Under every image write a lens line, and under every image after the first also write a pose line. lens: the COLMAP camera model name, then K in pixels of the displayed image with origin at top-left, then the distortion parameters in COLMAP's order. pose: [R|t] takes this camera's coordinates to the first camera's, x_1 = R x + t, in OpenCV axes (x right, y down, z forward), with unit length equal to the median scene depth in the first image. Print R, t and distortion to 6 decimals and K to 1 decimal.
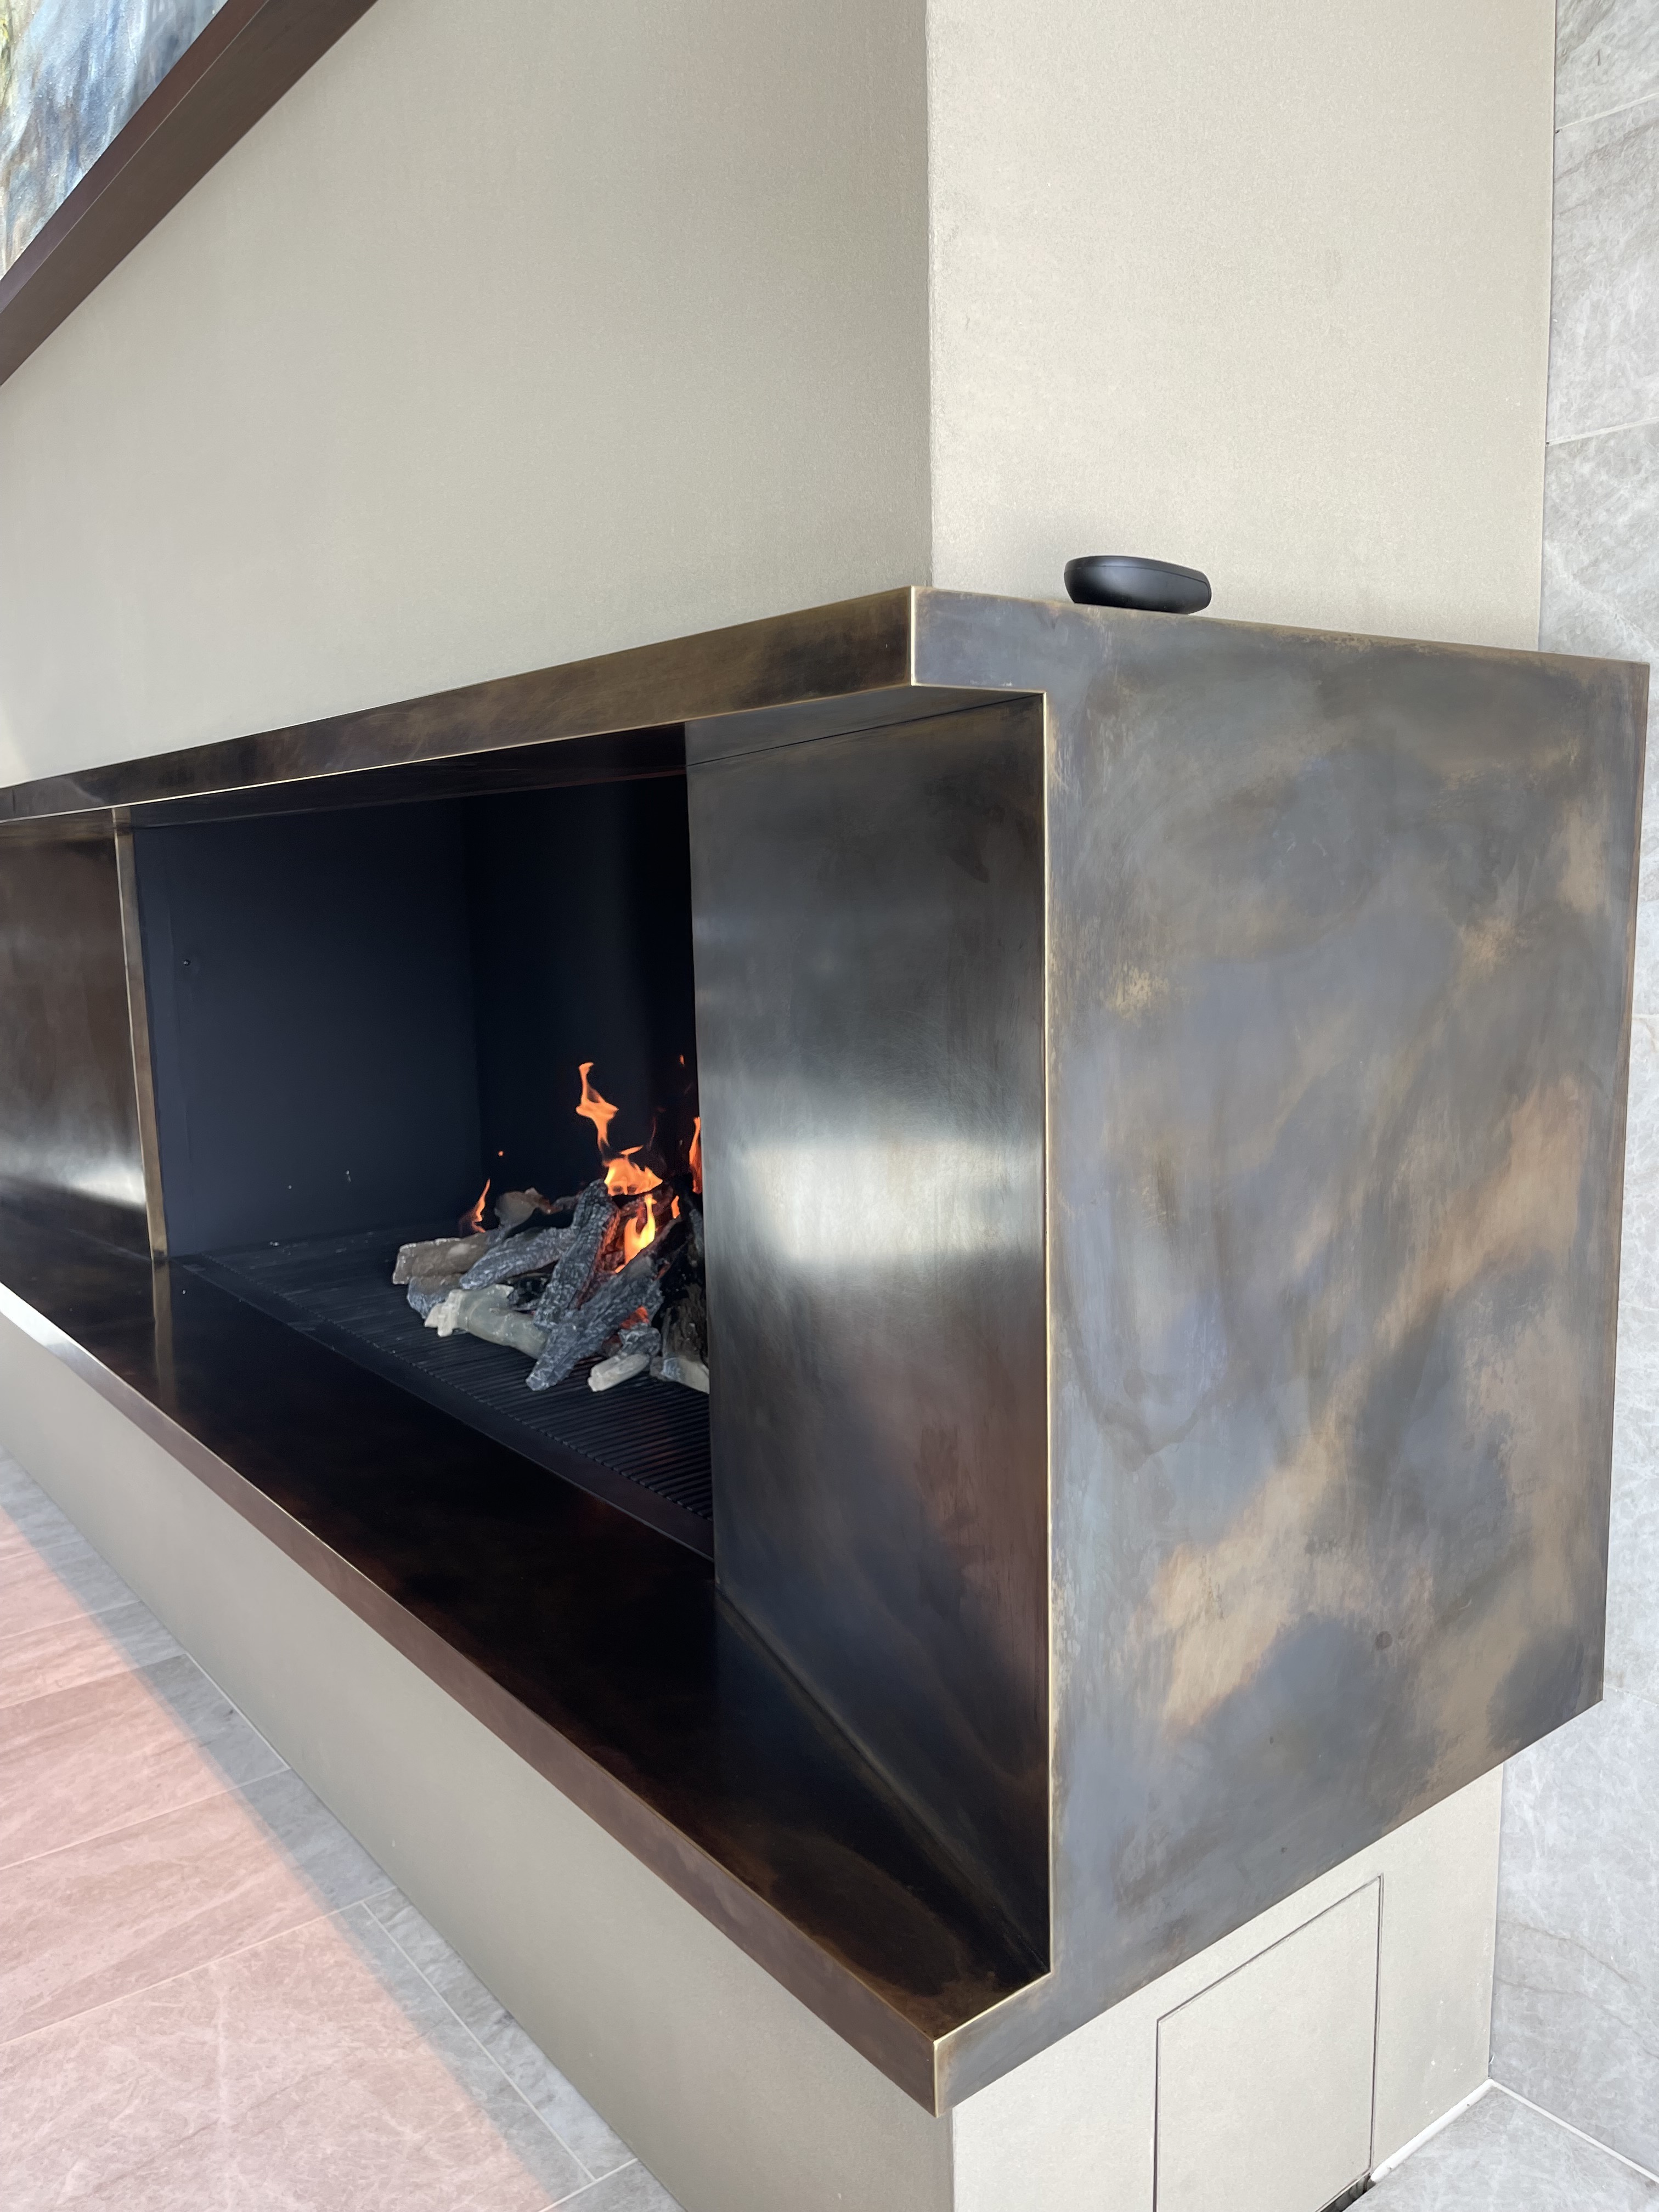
lens RADIAL K [[1683.6, 0, 823.0], [0, 1683.6, 1123.8], [0, 0, 1]] dist [0.063820, -0.094238]
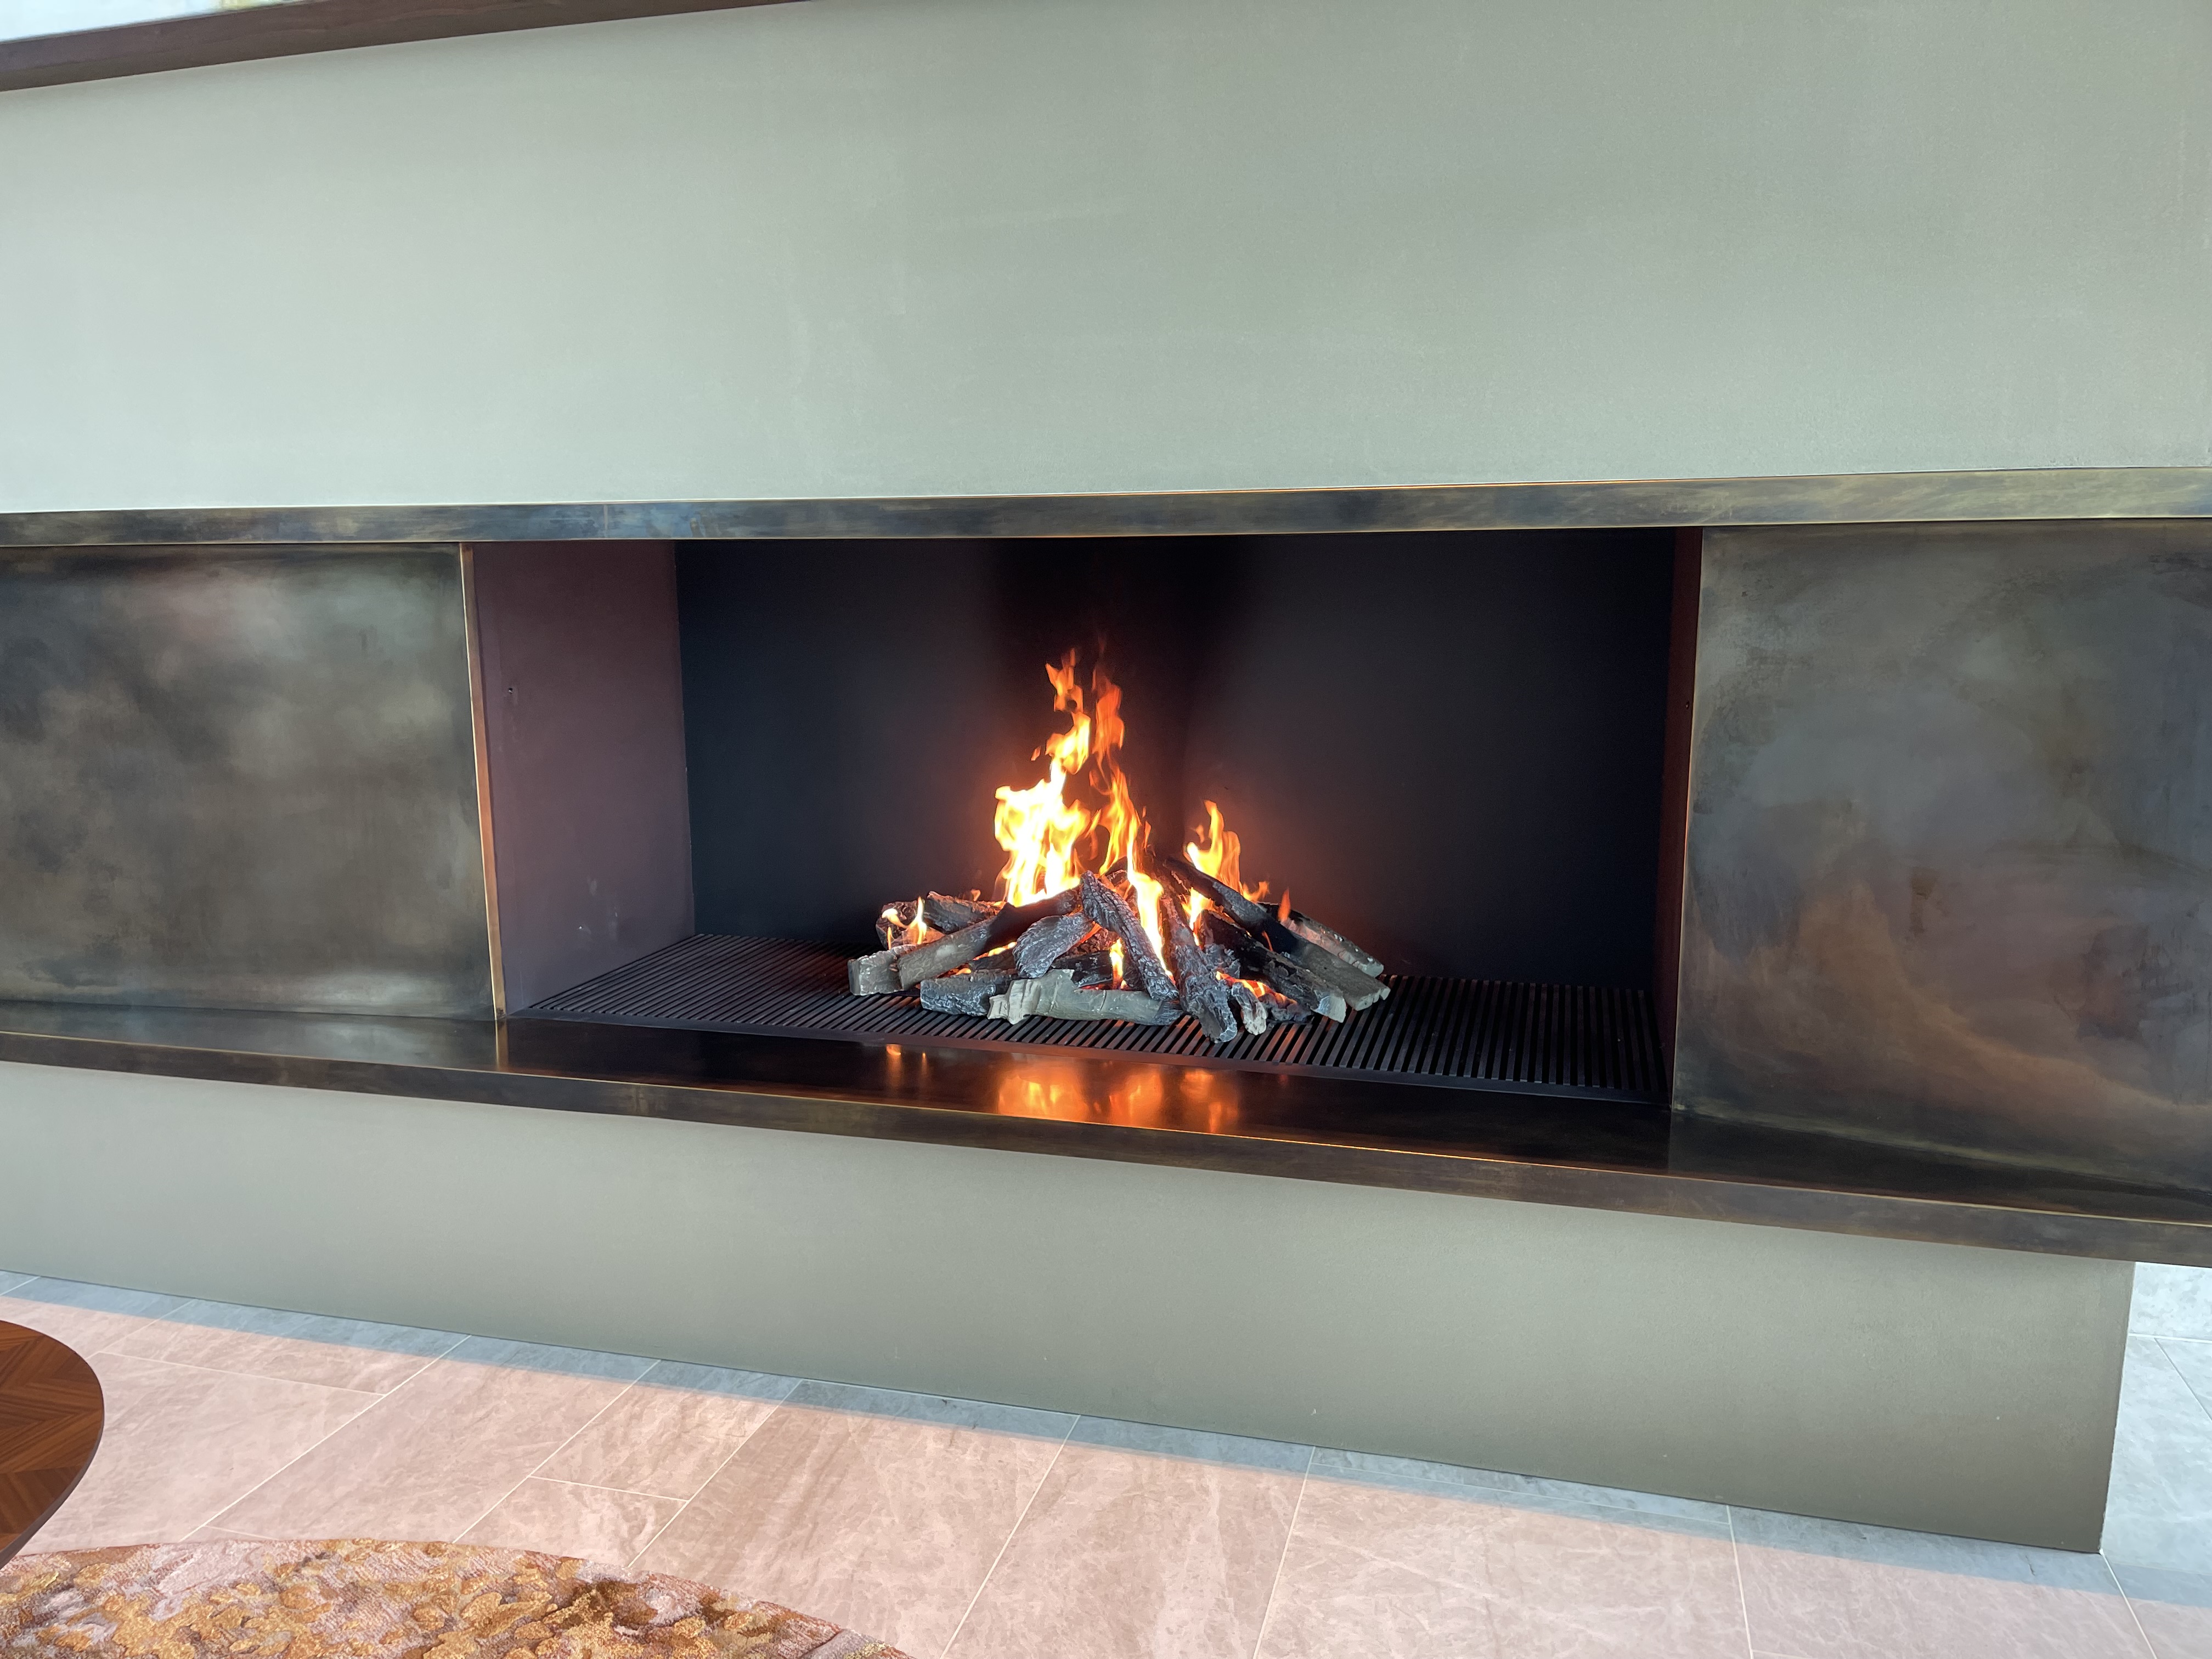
lens RADIAL K [[1683.6, 0, 1092.9], [0, 1683.6, 849.9], [0, 0, 1]] dist [0.063820, -0.094238]
pose [[0.805058, -0.087514, 0.586705, -0.983786], [0.082396, 0.995967, 0.035499, -0.024522], [-0.587446, 0.019763, 0.809022, 0.109815]]
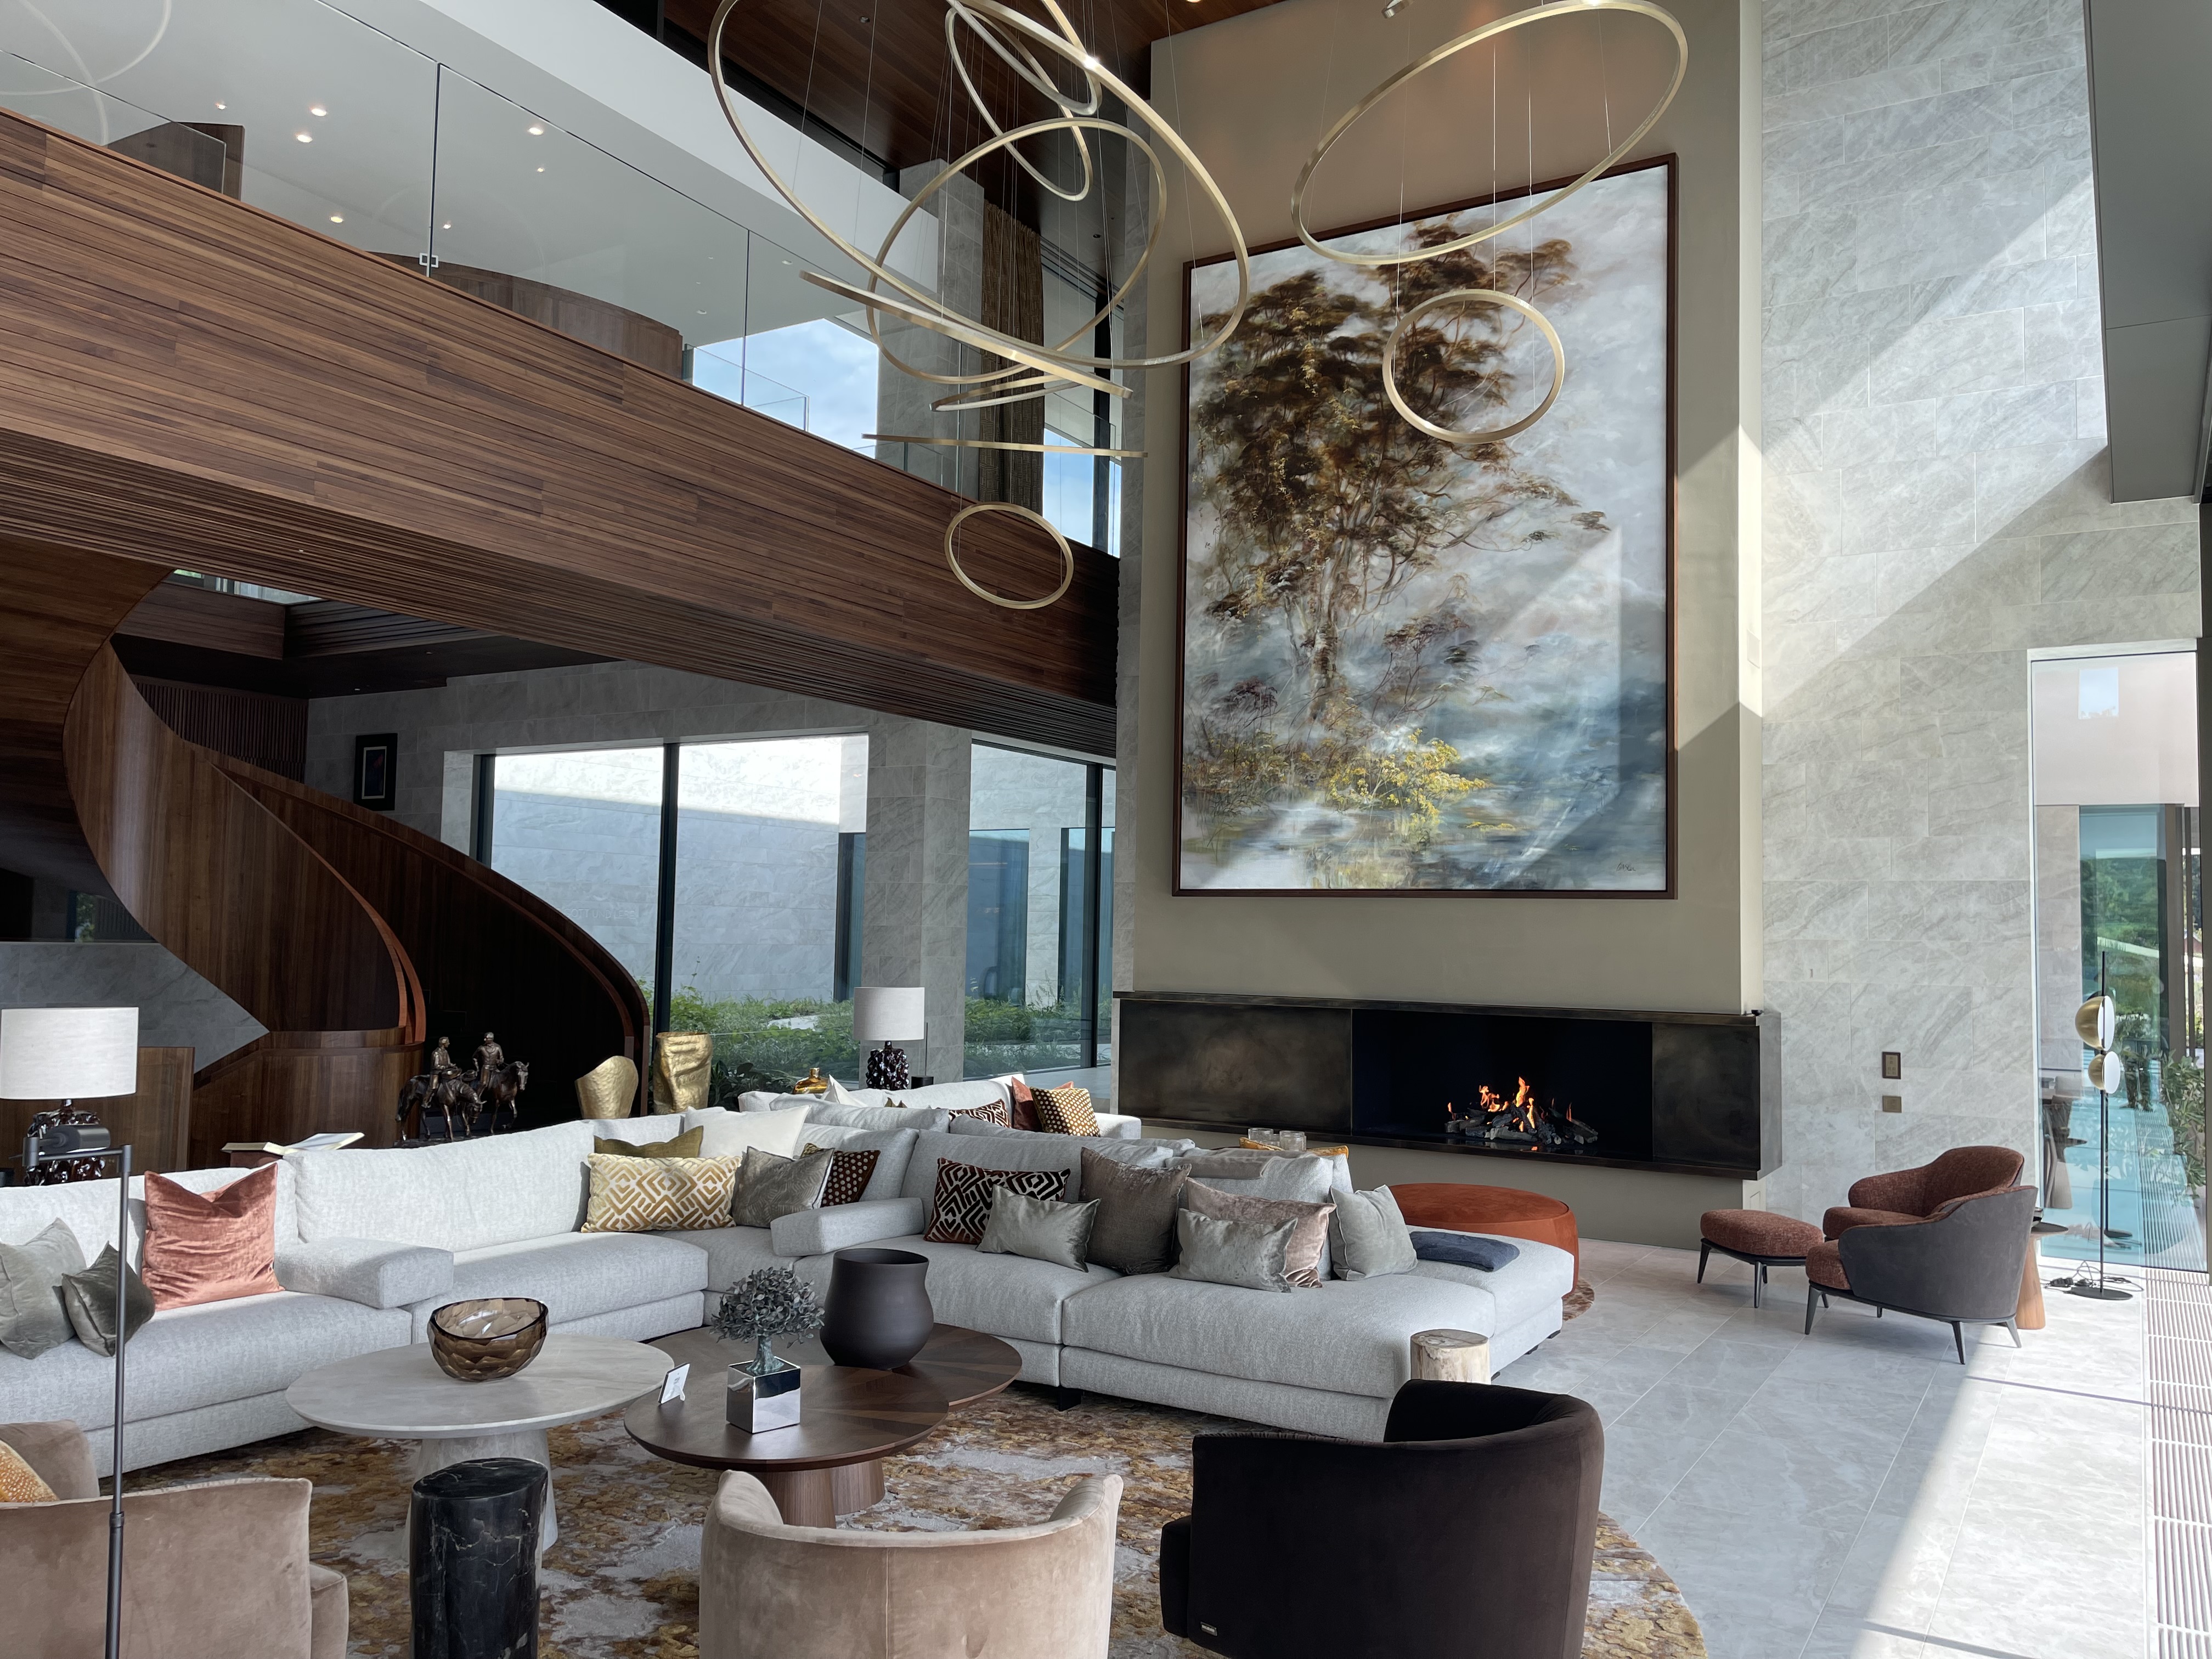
lens RADIAL K [[1683.6, 0, 1109.7], [0, 1683.6, 829.8], [0, 0, 1]] dist [0.063820, -0.094238]
pose [[0.931148, 0.061200, 0.359469, -3.146436], [0.017857, 0.976979, -0.212588, 0.299411], [-0.364204, 0.204370, 0.908619, -3.060481]]
